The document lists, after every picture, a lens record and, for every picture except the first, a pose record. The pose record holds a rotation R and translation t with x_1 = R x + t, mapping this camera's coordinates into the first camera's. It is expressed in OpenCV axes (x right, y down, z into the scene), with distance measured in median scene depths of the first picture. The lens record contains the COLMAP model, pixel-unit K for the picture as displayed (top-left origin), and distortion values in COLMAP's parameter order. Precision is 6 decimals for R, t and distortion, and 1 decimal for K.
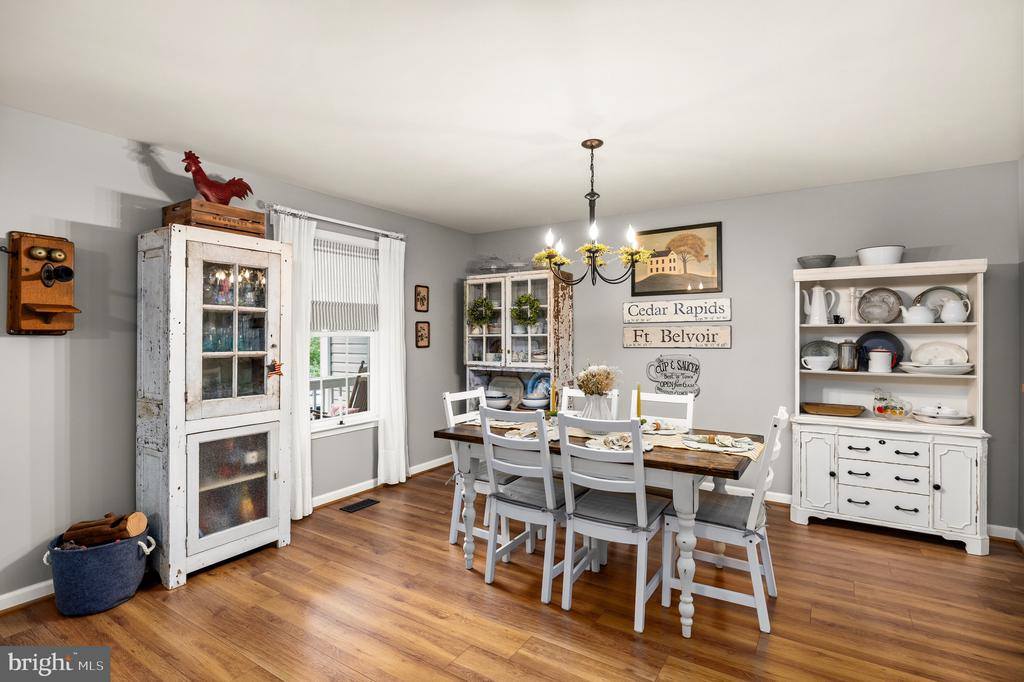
lens RADIAL K [[503.5, 0, 512.6], [0, 503.5, 334.1], [0, 0, 1]] dist [-0.004404, 0.000689]
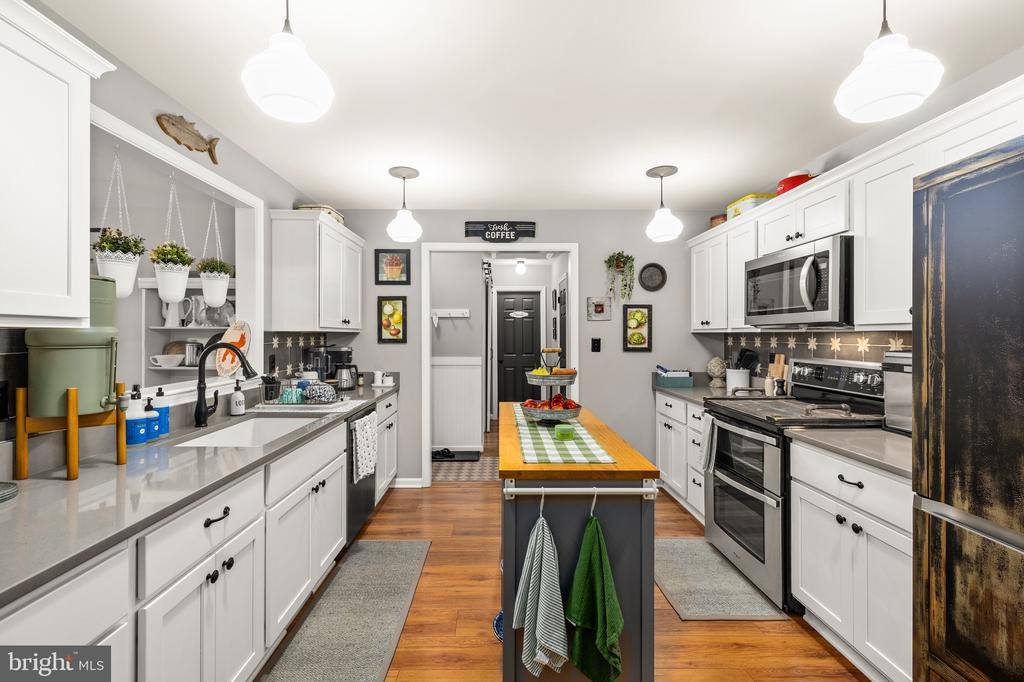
lens RADIAL K [[438.3, 0, 500.3], [0, 438.3, 334.1], [0, 0, 1]] dist [0.004295, -0.000464]
pose [[0.837627, 0.002775, 0.546235, 0.686753], [-0.001800, 0.999996, -0.002321, -0.001860], [-0.546239, 0.000961, 0.837629, -0.249311]]
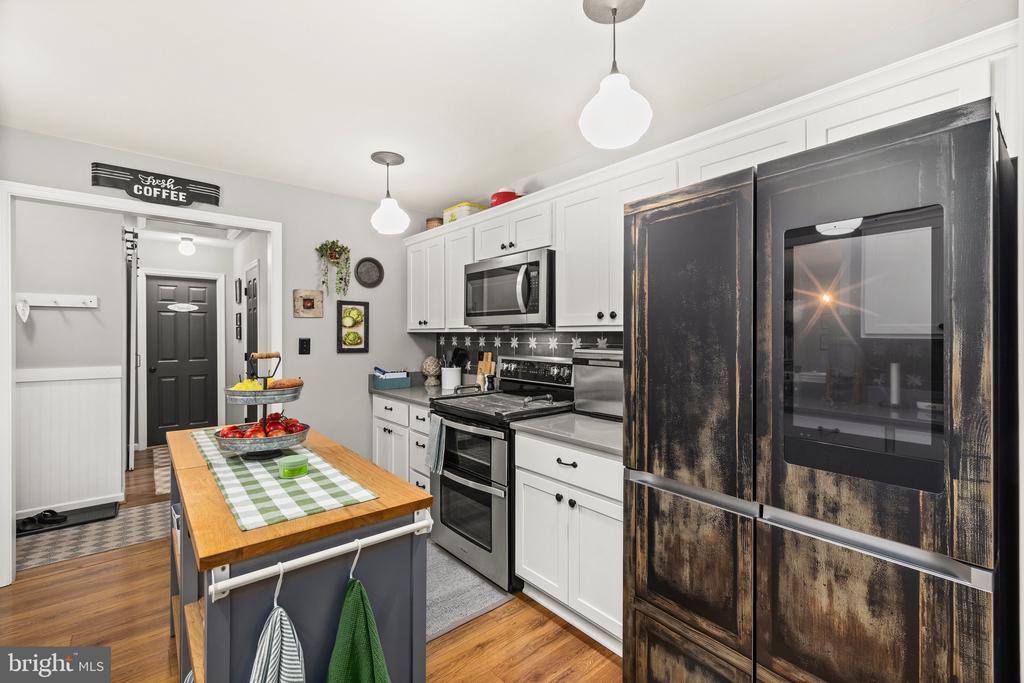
lens RADIAL K [[438.3, 0, 507.3], [0, 438.3, 335.6], [0, 0, 1]] dist [0.004295, -0.000464]
pose [[0.295777, 0.000282, 0.955257, 0.720922], [-0.002774, 0.999996, 0.000564, -0.002040], [-0.955253, -0.002816, 0.295776, -0.153222]]
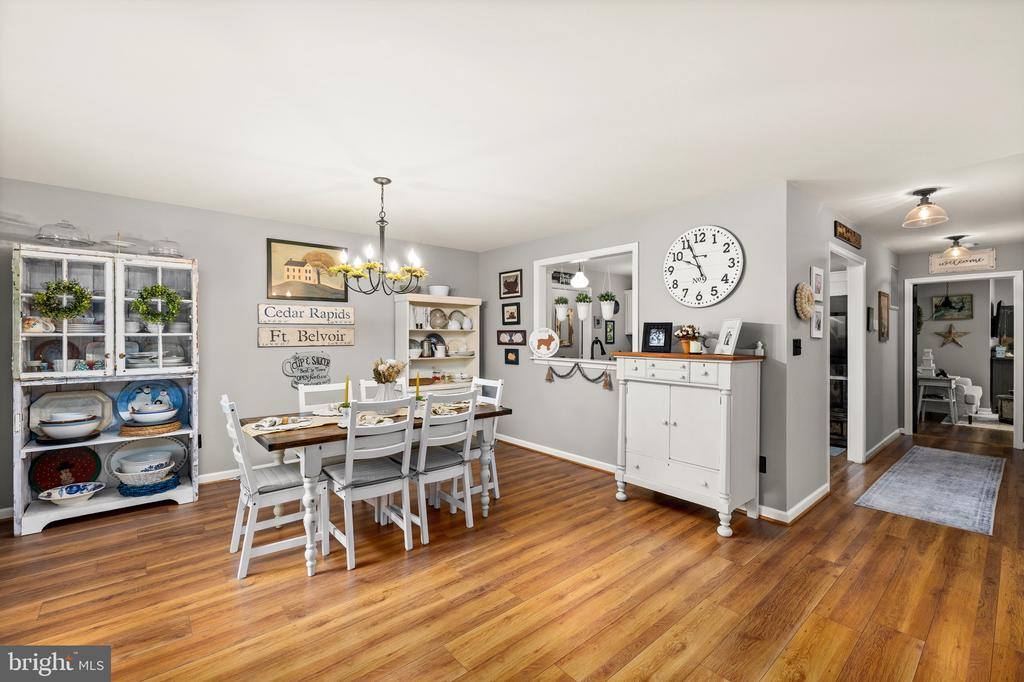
lens RADIAL K [[438.3, 0, 506.5], [0, 438.3, 336.6], [0, 0, 1]] dist [0.004295, -0.000464]
pose [[0.293113, 0.000263, 0.956078, -0.622091], [-0.005185, 0.999986, 0.001314, 0.001519], [-0.956064, -0.005343, 0.293110, 0.310711]]
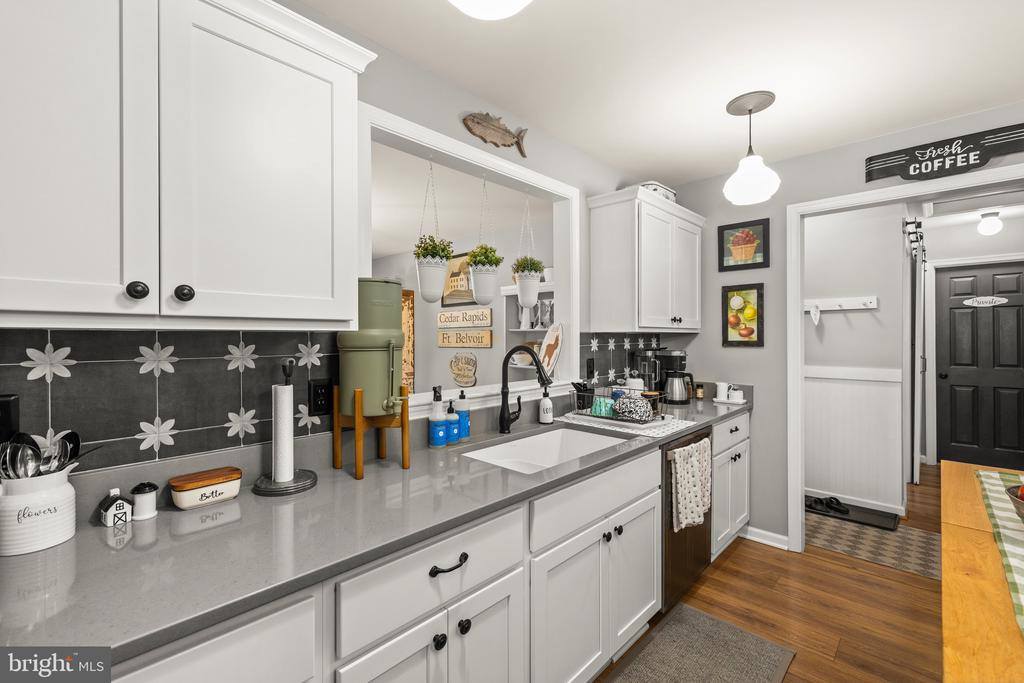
lens RADIAL K [[438.3, 0, 513.3], [0, 438.3, 338.0], [0, 0, 1]] dist [0.004295, -0.000464]
pose [[0.981214, -0.000946, -0.192921, 0.790738], [0.001909, 0.999987, 0.004807, -0.002567], [0.192914, -0.005085, 0.981203, -0.087529]]
